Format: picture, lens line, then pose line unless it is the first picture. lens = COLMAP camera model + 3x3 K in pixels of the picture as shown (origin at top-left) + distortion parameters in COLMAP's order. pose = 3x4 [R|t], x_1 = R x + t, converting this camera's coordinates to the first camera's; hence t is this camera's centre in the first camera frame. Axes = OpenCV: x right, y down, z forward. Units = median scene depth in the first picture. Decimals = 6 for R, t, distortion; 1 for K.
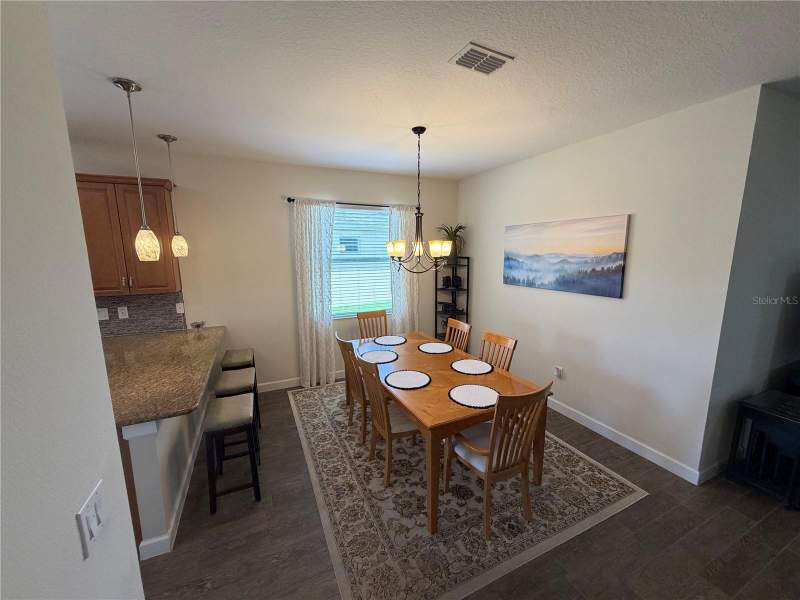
lens RADIAL K [[318.3, 0, 398.0], [0, 318.3, 298.6], [0, 0, 1]] dist [-0.000370, 0.000070]
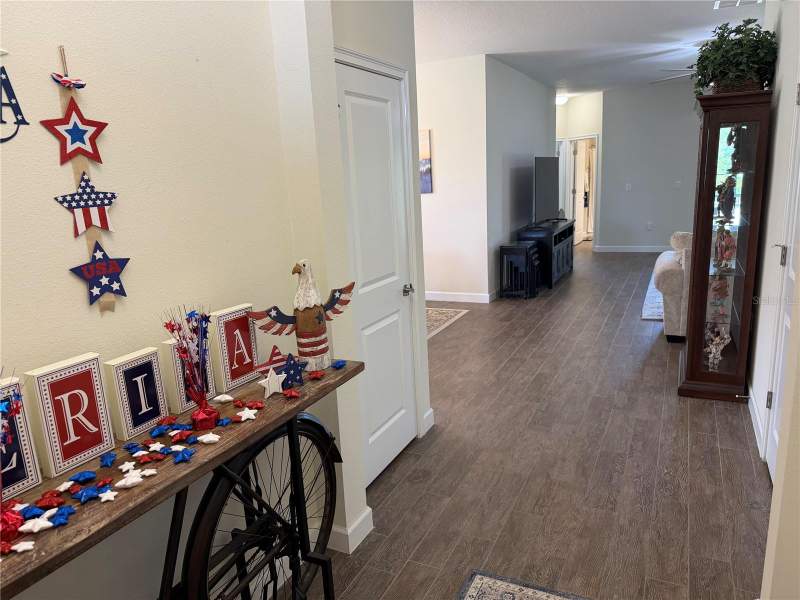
lens RADIAL K [[560.5, 0, 401.1], [0, 560.5, 301.7], [0, 0, 1]] dist [0.000937, 0.149933]
pose [[0.777675, -0.170837, 0.605009, -0.947949], [0.146236, 0.985129, 0.090202, 0.227274], [-0.611422, 0.018326, 0.791093, -0.818963]]
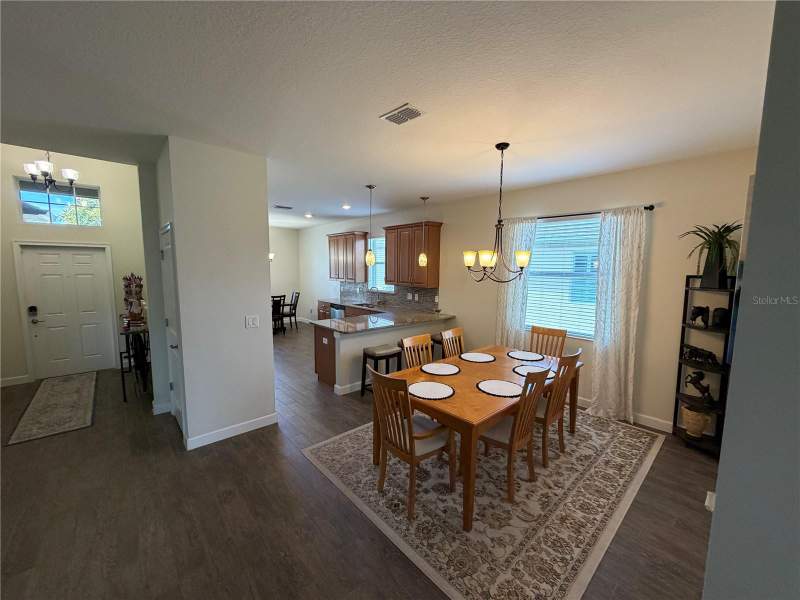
lens RADIAL K [[318.3, 0, 398.0], [0, 318.3, 298.6], [0, 0, 1]] dist [-0.000370, 0.000070]
pose [[0.298964, 0.104746, -0.948498, 0.969995], [-0.164044, 0.984802, 0.057049, -0.039584], [0.940059, 0.138539, 0.311603, 0.408255]]
